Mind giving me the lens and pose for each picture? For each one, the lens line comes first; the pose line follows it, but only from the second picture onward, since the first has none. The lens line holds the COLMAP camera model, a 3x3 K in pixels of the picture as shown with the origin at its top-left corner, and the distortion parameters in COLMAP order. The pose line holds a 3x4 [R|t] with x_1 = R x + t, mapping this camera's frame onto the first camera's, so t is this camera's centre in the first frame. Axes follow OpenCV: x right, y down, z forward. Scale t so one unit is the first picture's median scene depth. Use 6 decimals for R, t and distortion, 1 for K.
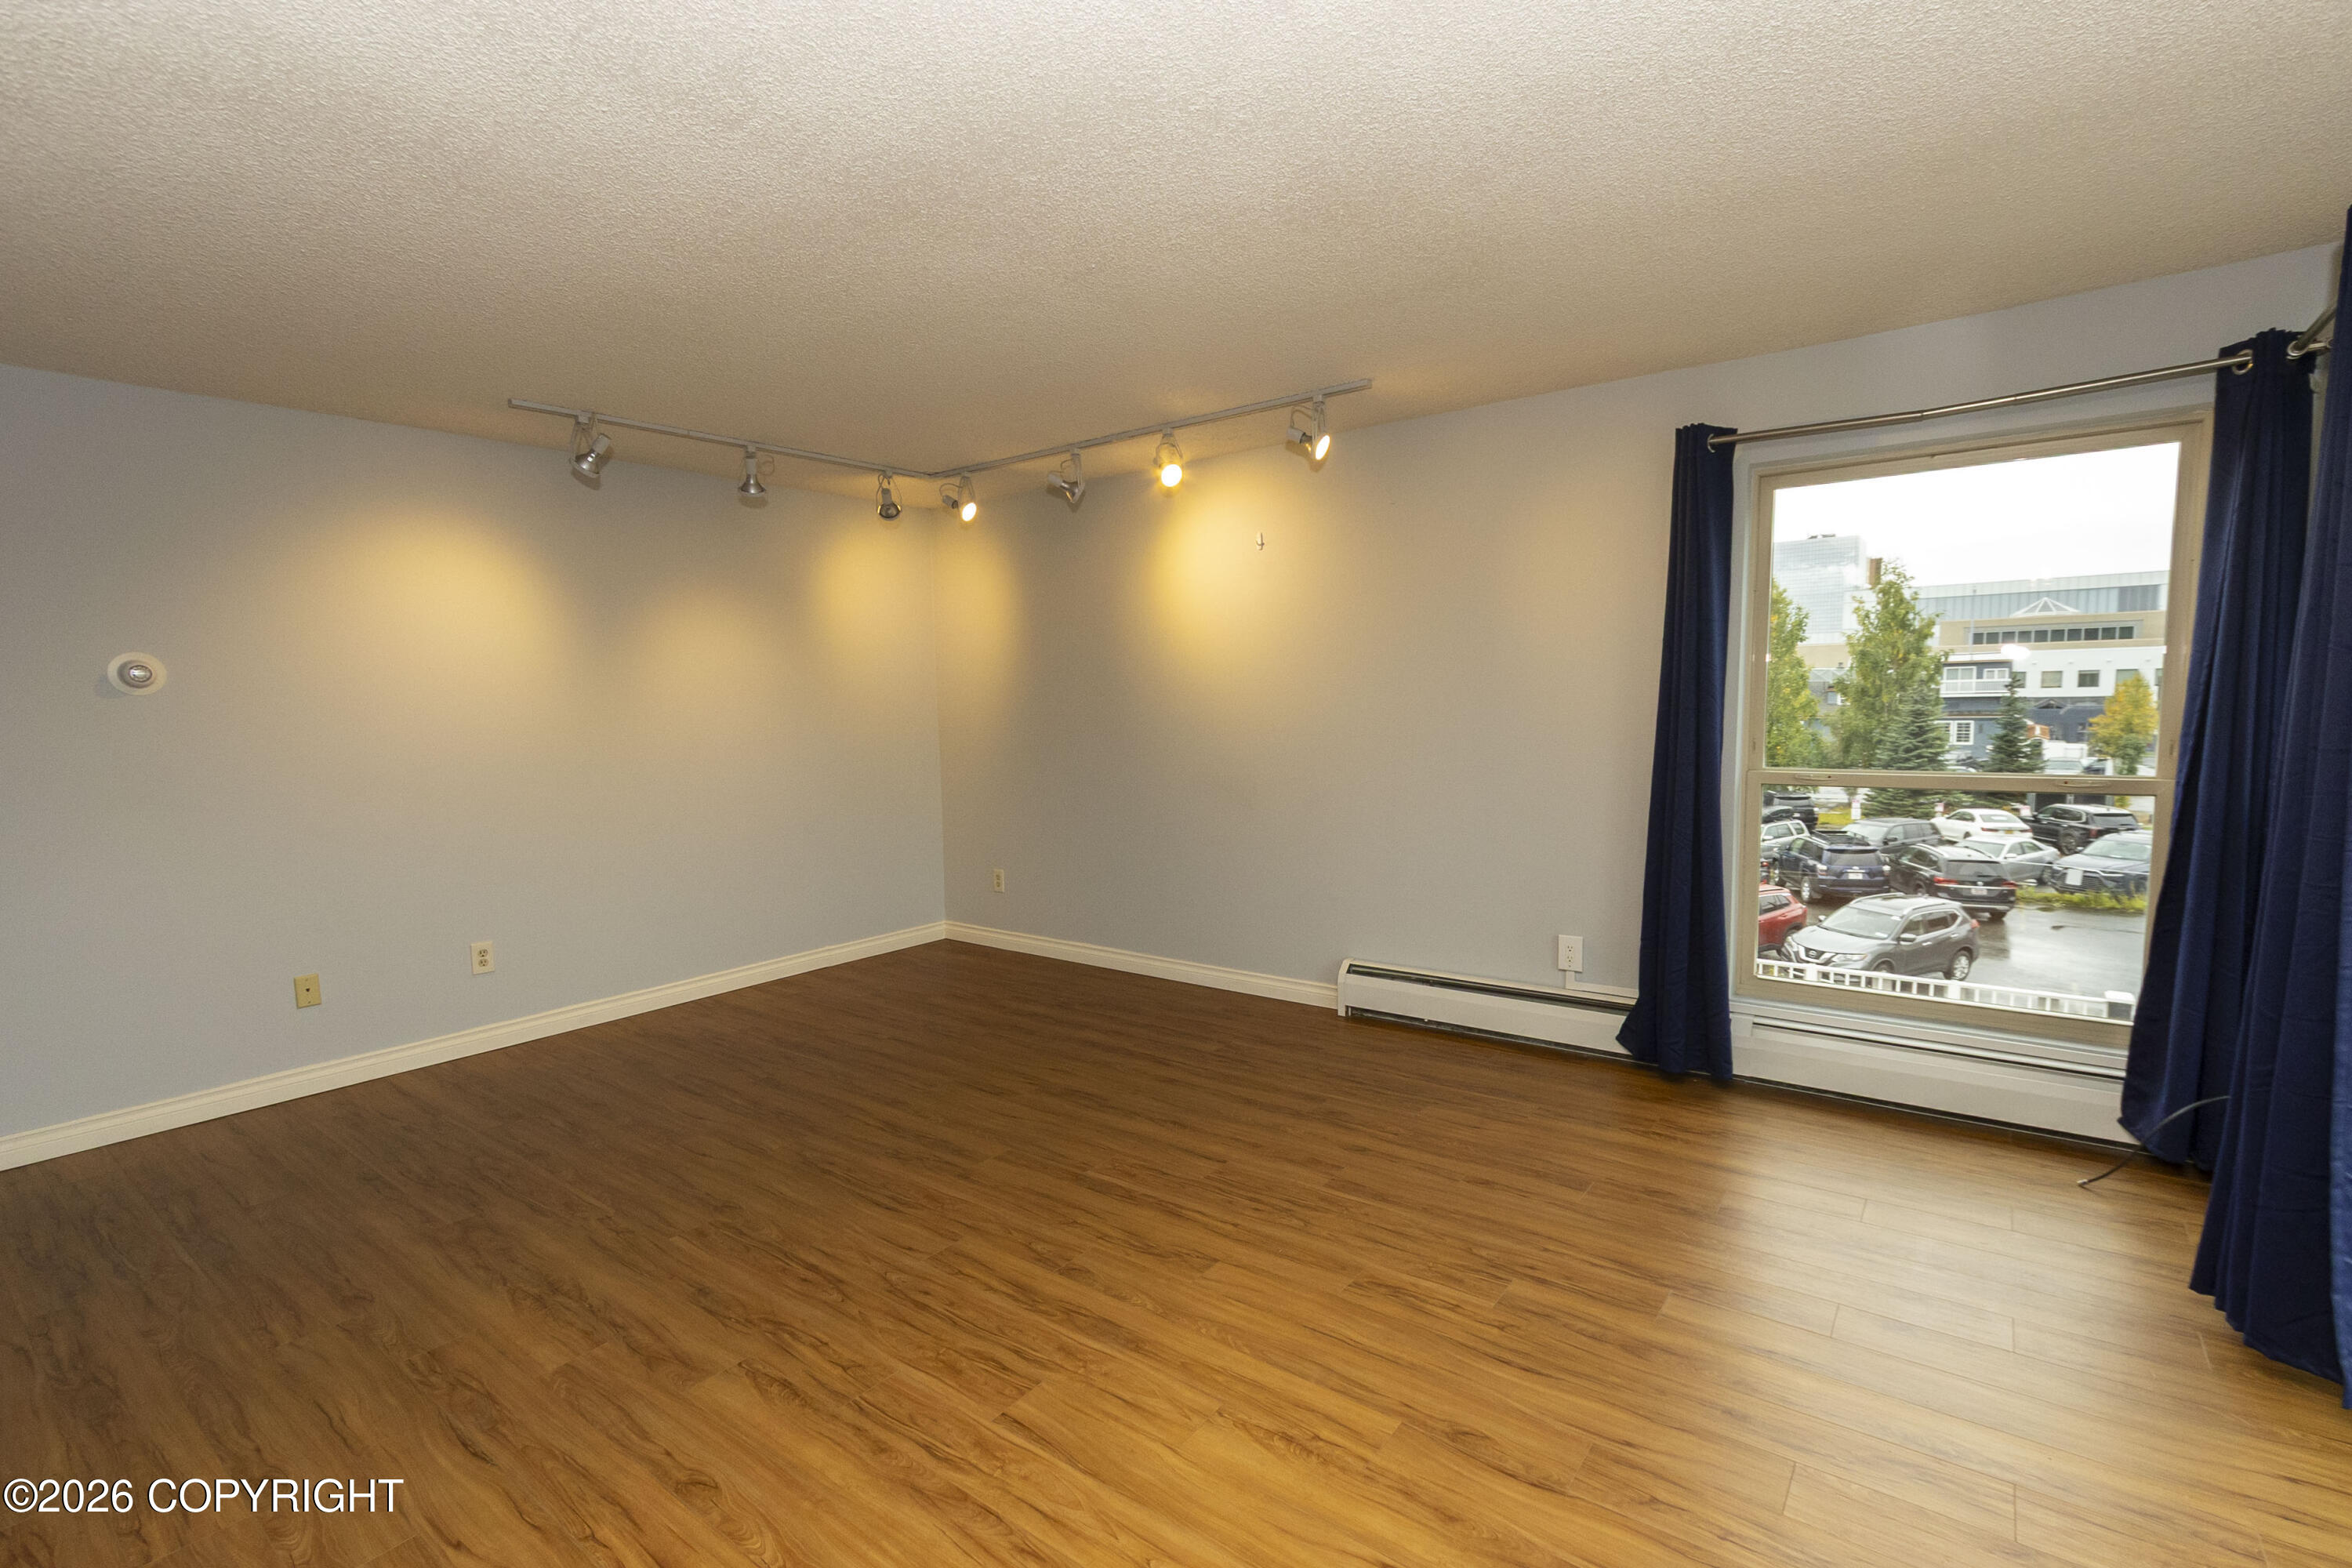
lens RADIAL K [[1062.8, 0, 1188.1], [0, 1062.8, 818.3], [0, 0, 1]] dist [0.003777, -0.002728]
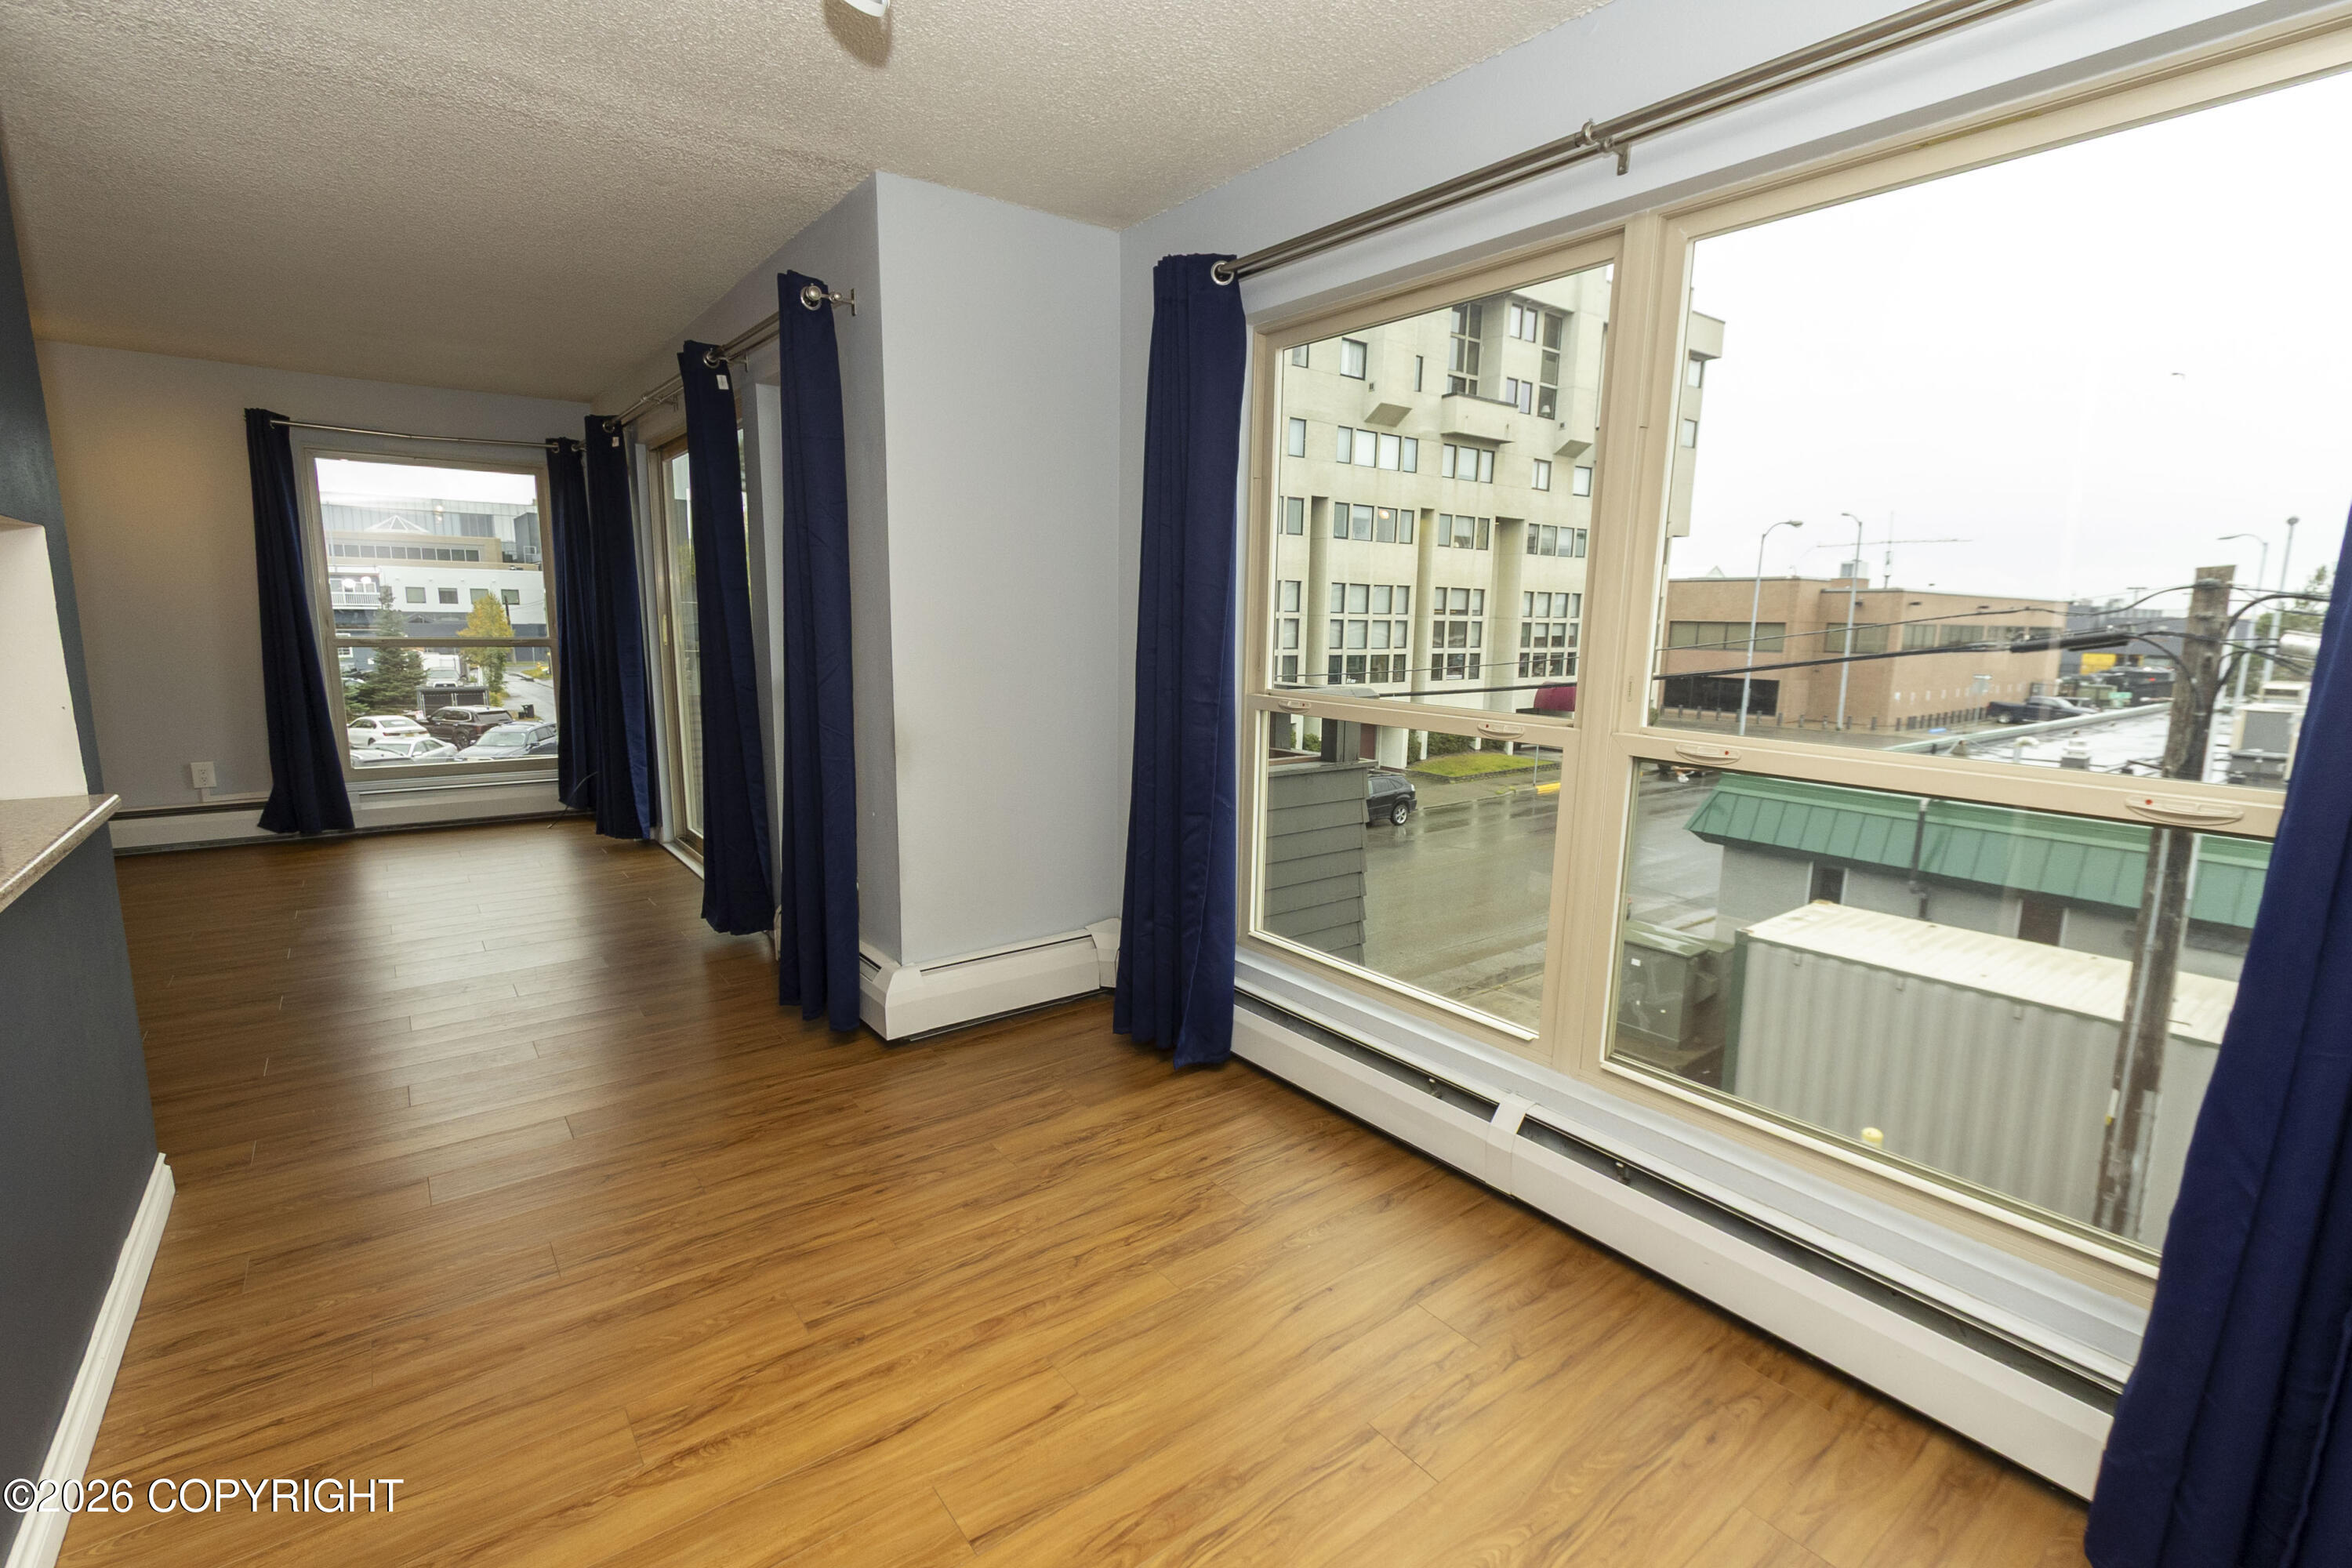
lens RADIAL K [[1062.8, 0, 1179.5], [0, 1062.8, 784.4], [0, 0, 1]] dist [0.003777, -0.002728]
pose [[0.271500, -0.131126, 0.953464, -0.627016], [0.085433, 0.990048, 0.111830, 0.096353], [-0.958639, 0.051095, 0.280001, -0.605378]]
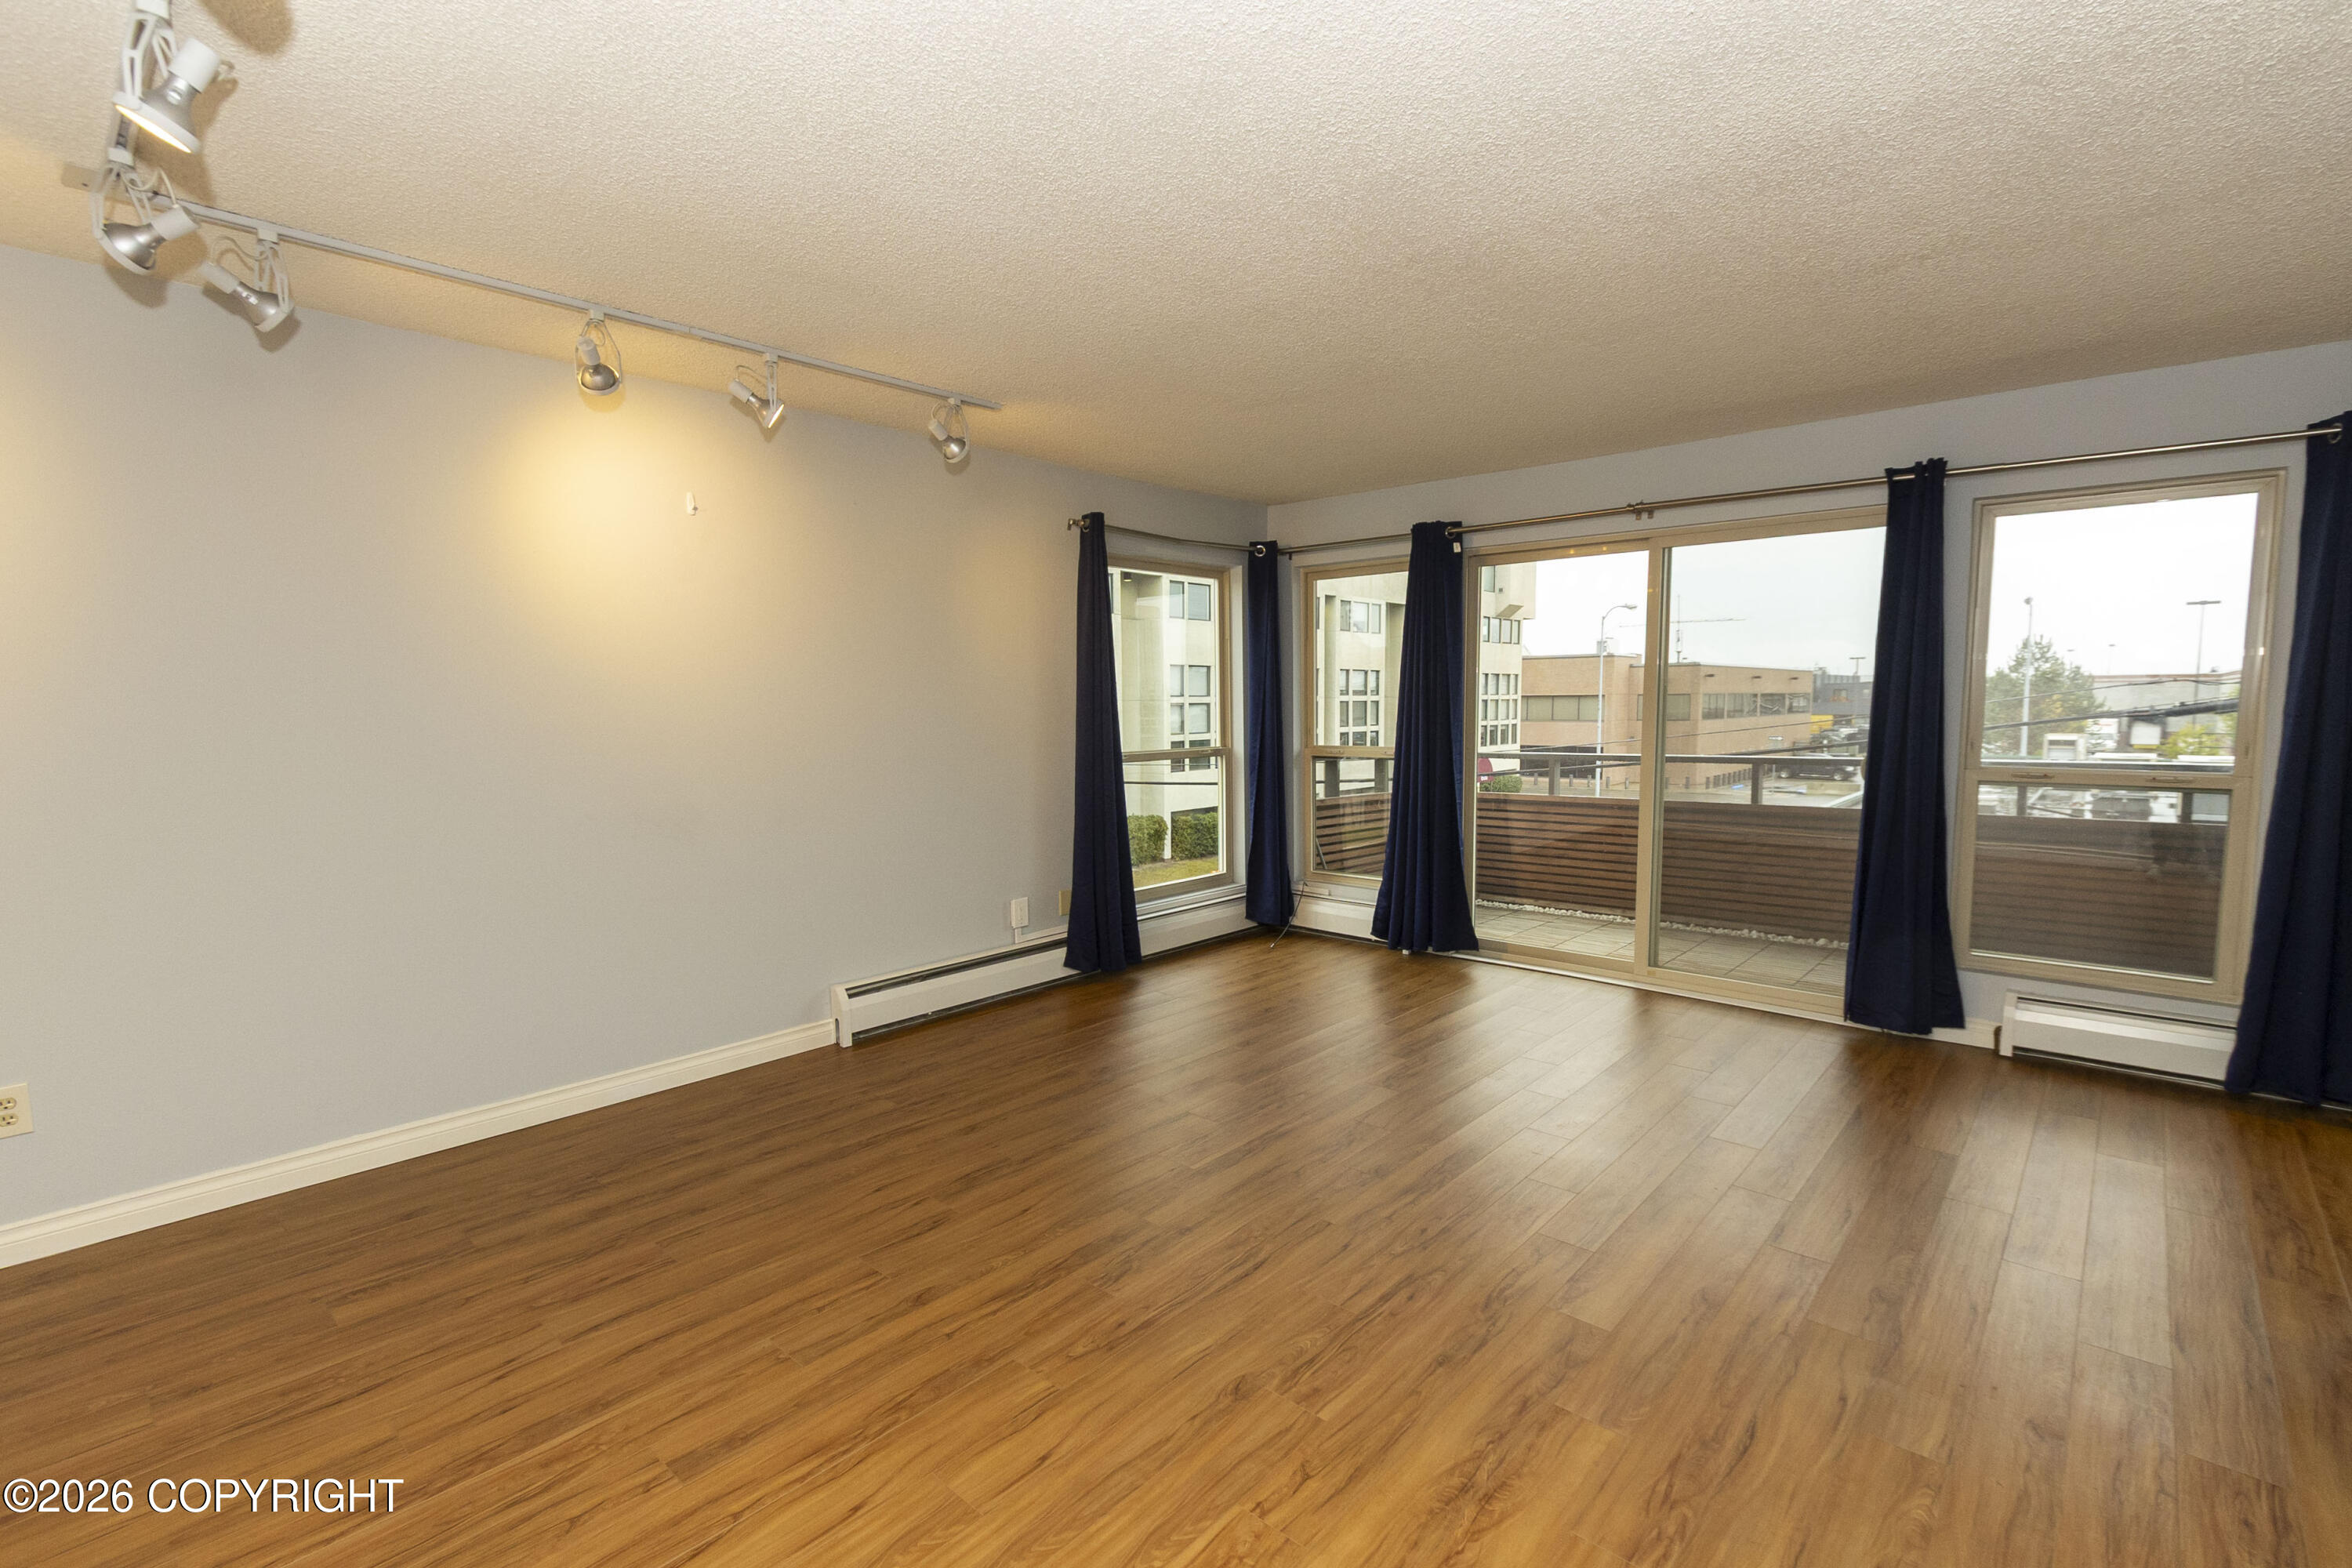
lens RADIAL K [[1062.8, 0, 1189.6], [0, 1062.8, 805.4], [0, 0, 1]] dist [0.003777, -0.002728]
pose [[0.085647, -0.083676, 0.992806, -0.854767], [0.116505, 0.990472, 0.073429, -0.064298], [-0.989490, 0.109377, 0.094579, 0.702566]]
